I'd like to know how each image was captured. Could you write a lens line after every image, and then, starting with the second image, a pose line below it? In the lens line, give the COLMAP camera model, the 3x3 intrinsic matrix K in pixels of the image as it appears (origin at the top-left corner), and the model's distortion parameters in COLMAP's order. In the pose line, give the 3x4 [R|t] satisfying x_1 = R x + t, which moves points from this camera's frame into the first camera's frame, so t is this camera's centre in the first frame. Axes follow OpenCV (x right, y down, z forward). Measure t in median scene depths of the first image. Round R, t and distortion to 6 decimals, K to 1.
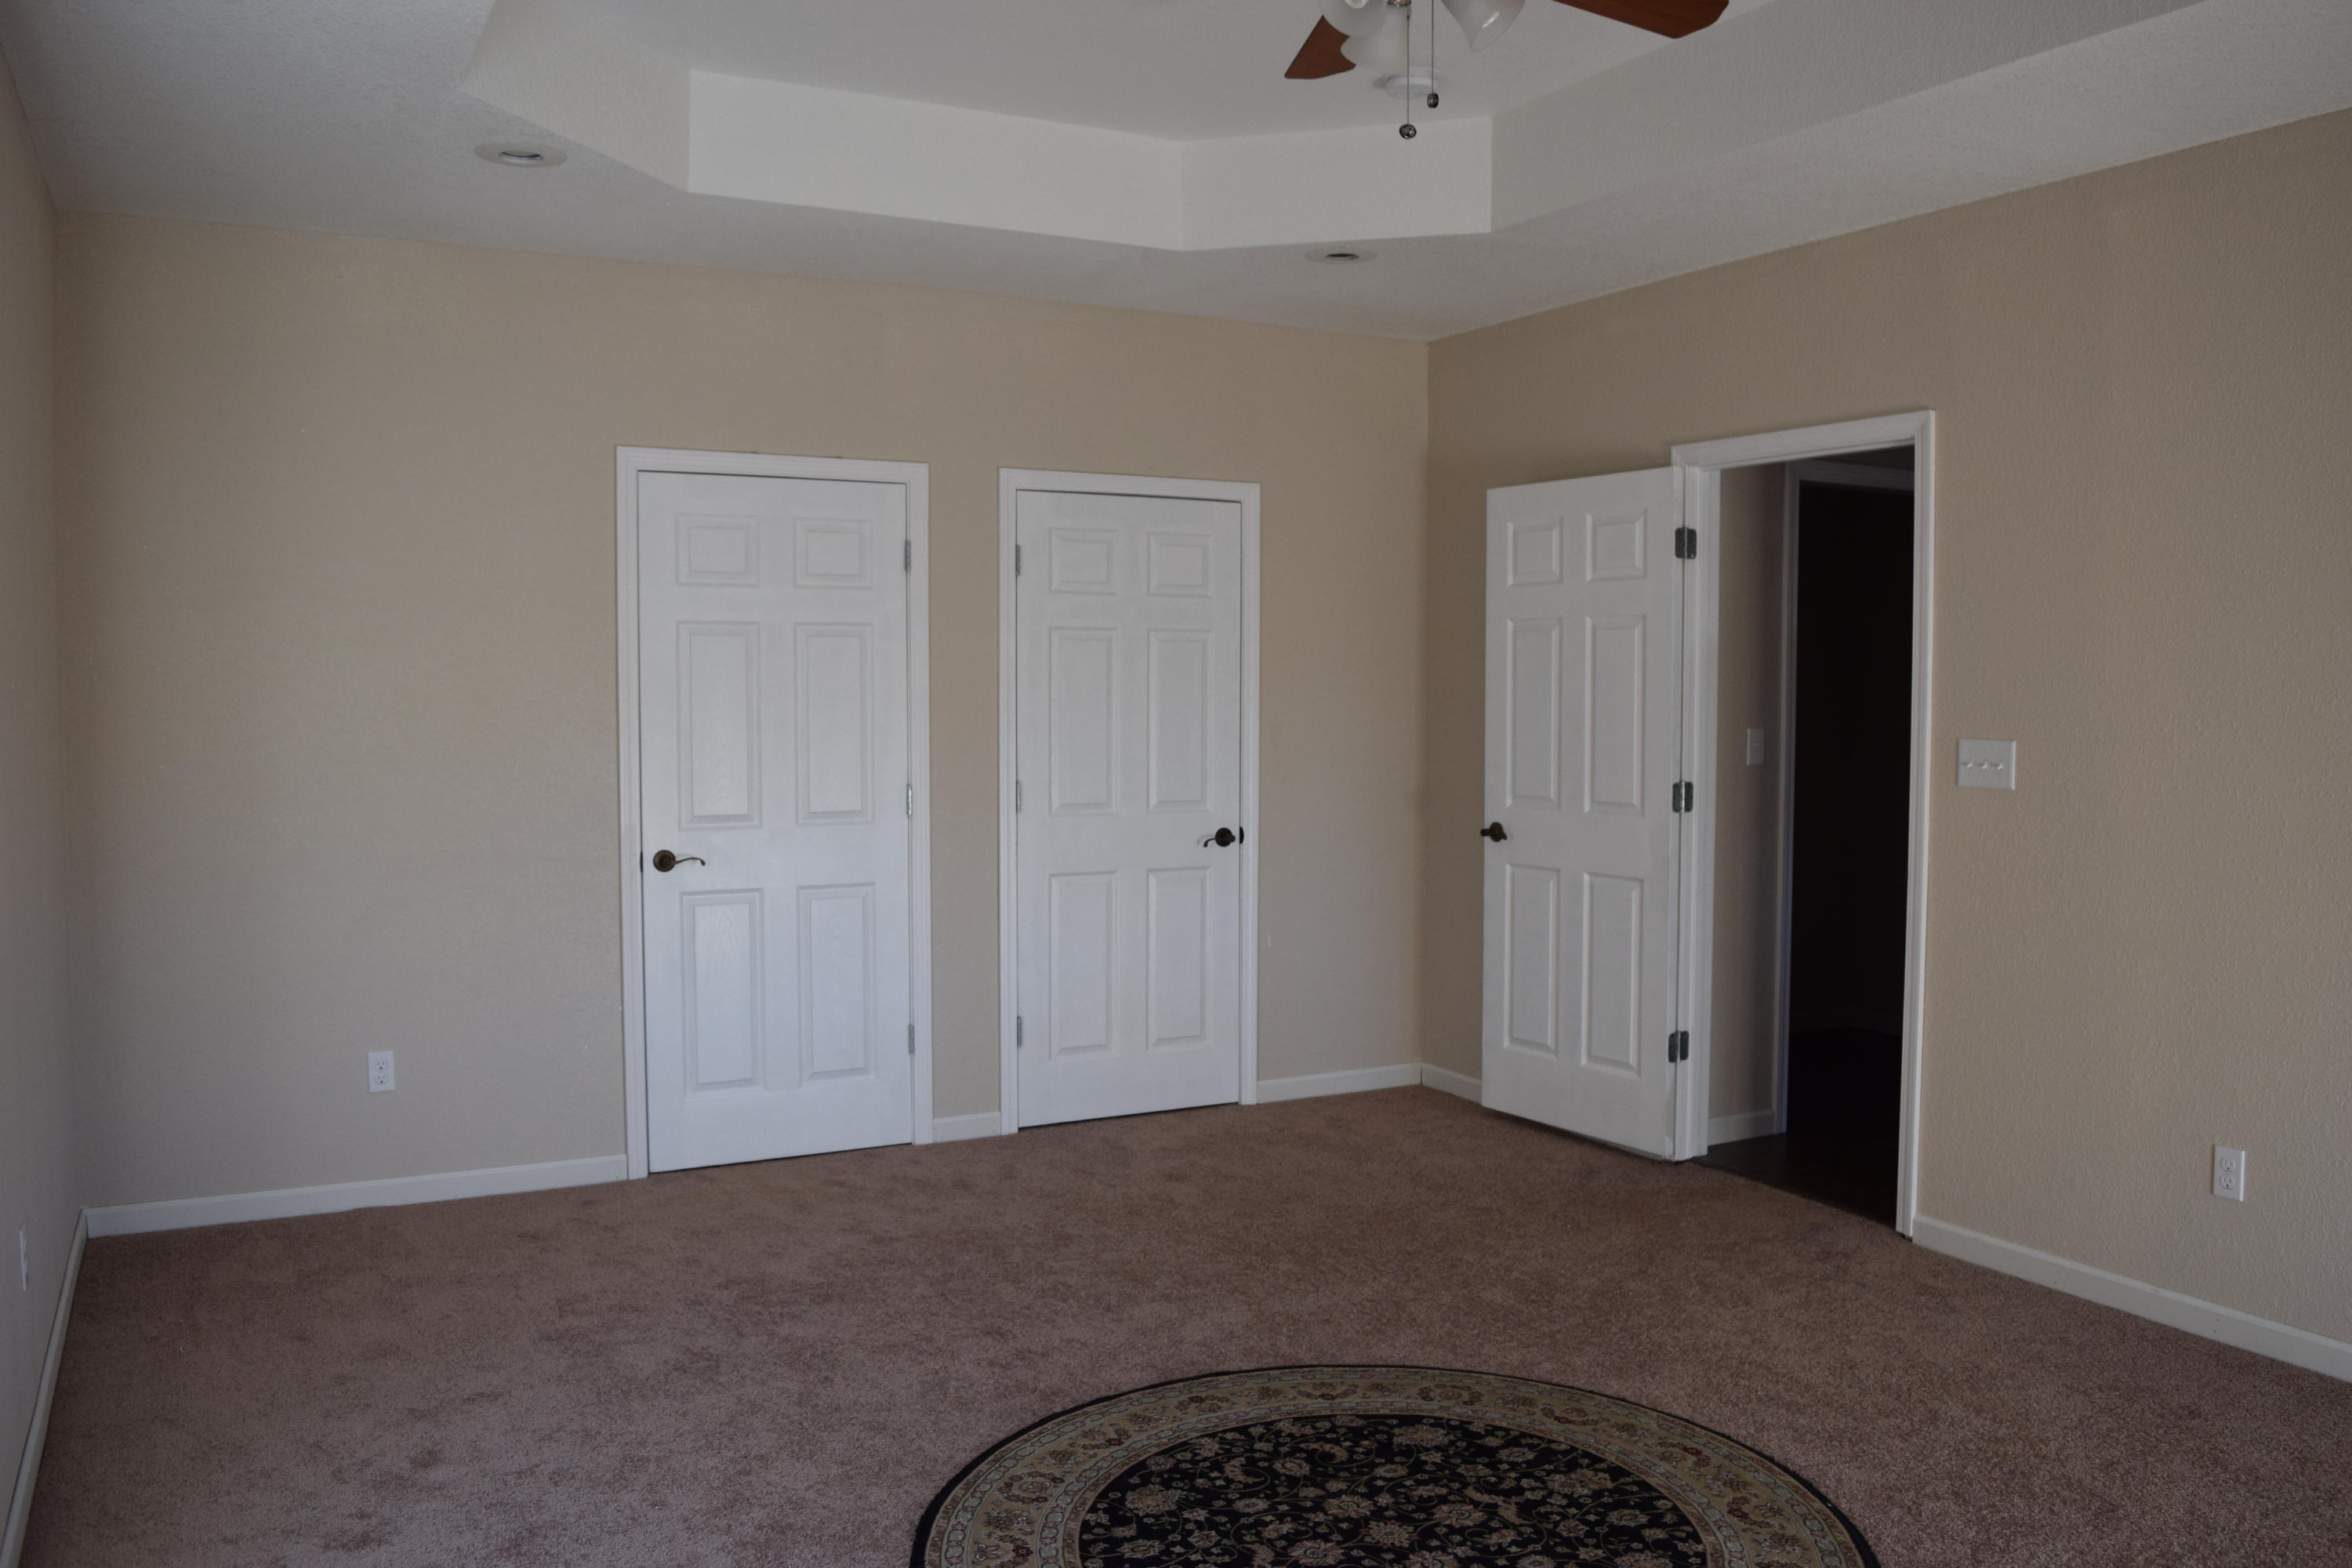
lens RADIAL K [[1839.1, 0, 1165.3], [0, 1839.1, 779.0], [0, 0, 1]] dist [-0.095143, 0.021929]
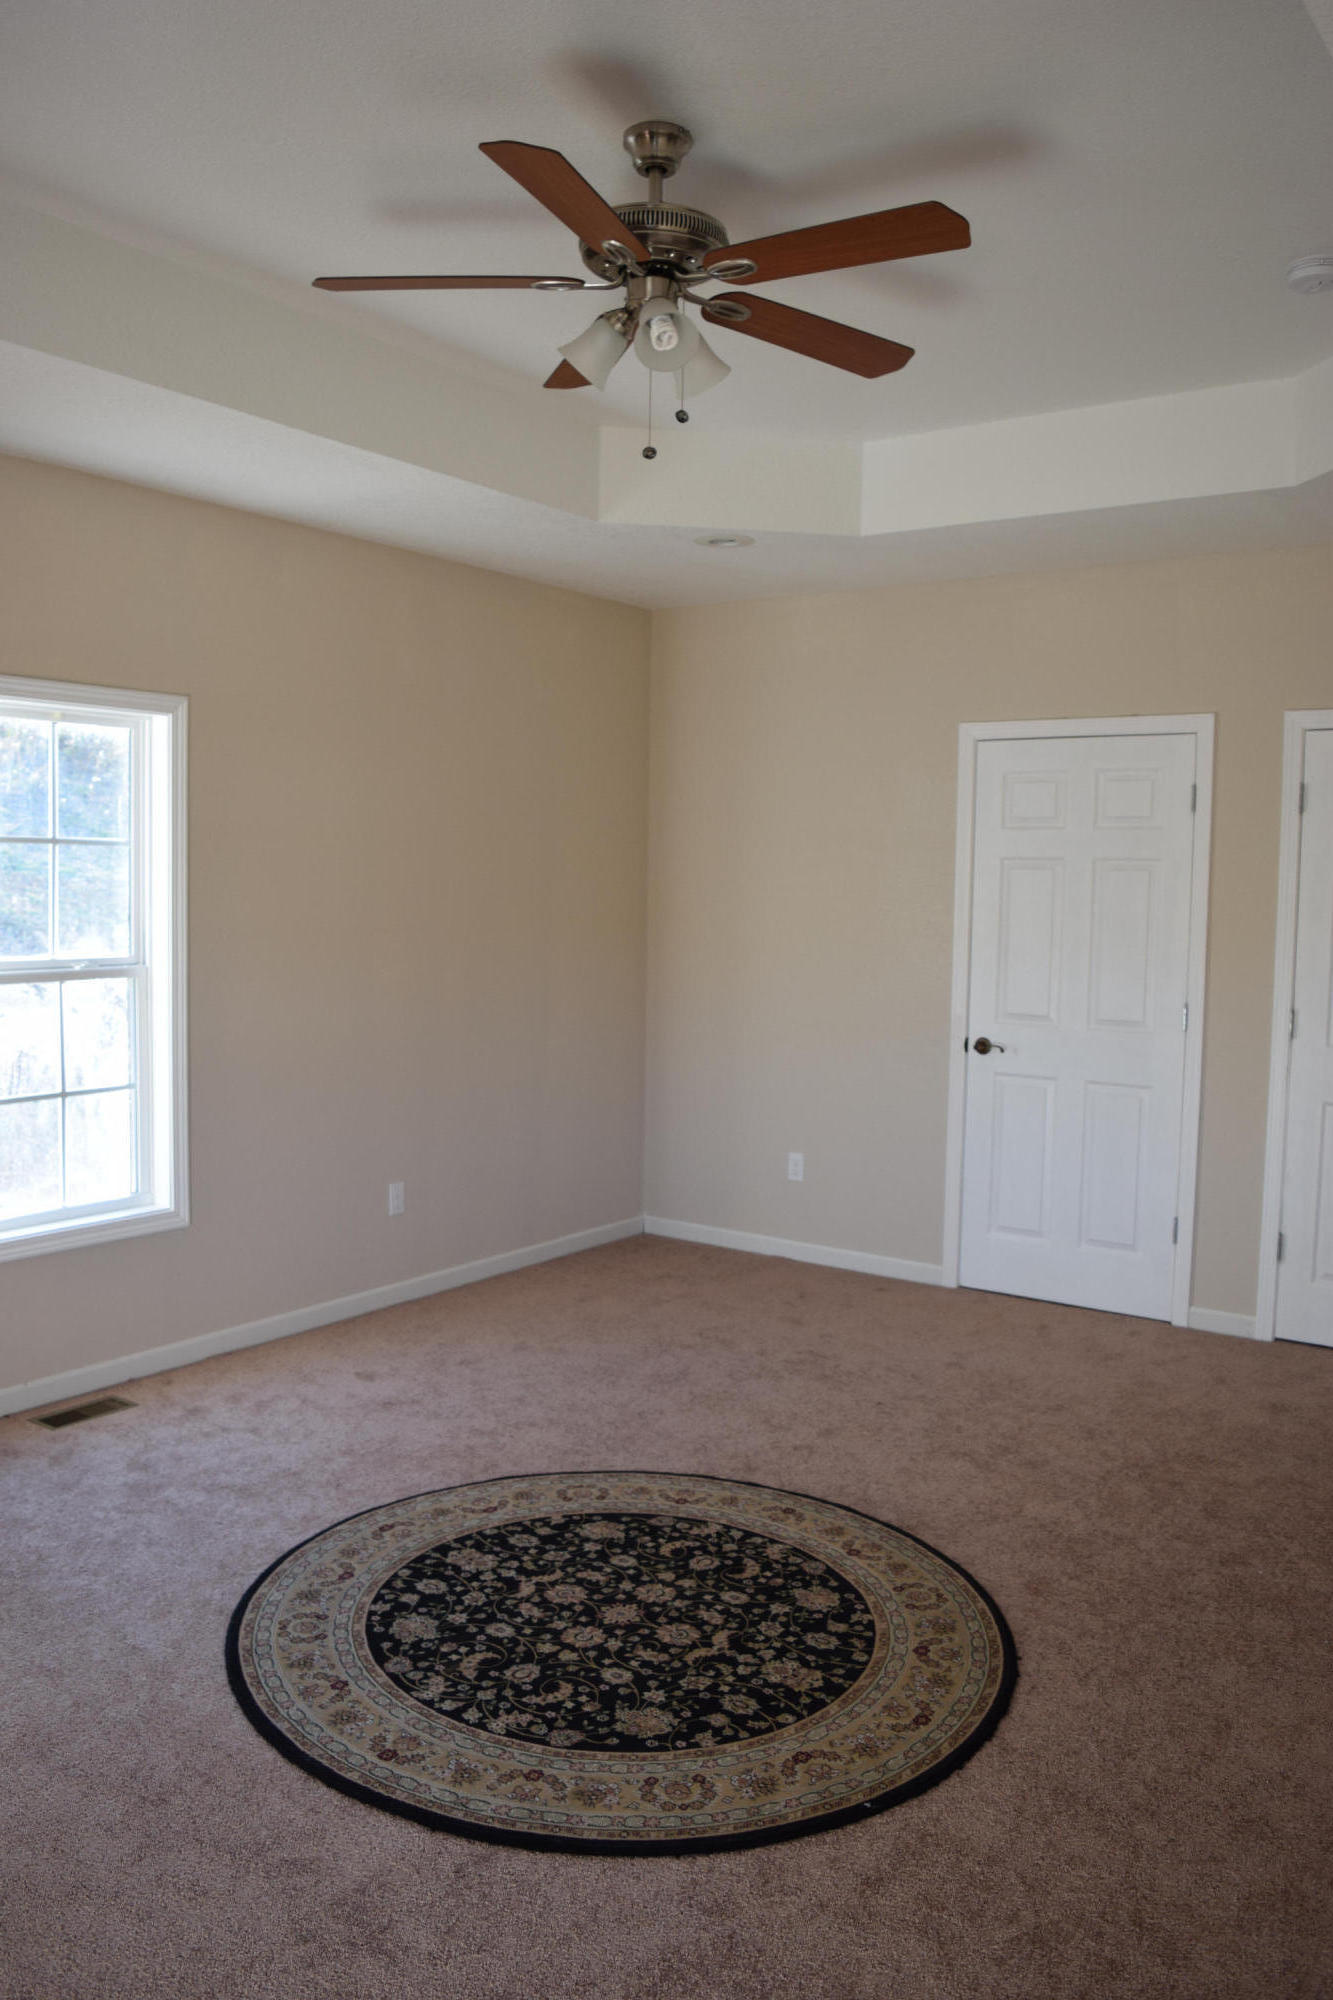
lens RADIAL K [[1563.9, 0, 675.1], [0, 1563.9, 1000.6], [0, 0, 1]] dist [-0.095143, 0.021929]
pose [[0.441945, 0.074973, -0.893904, 0.809718], [-0.064061, 0.996595, 0.051914, -0.039651], [0.894752, 0.034321, 0.445243, 0.433659]]
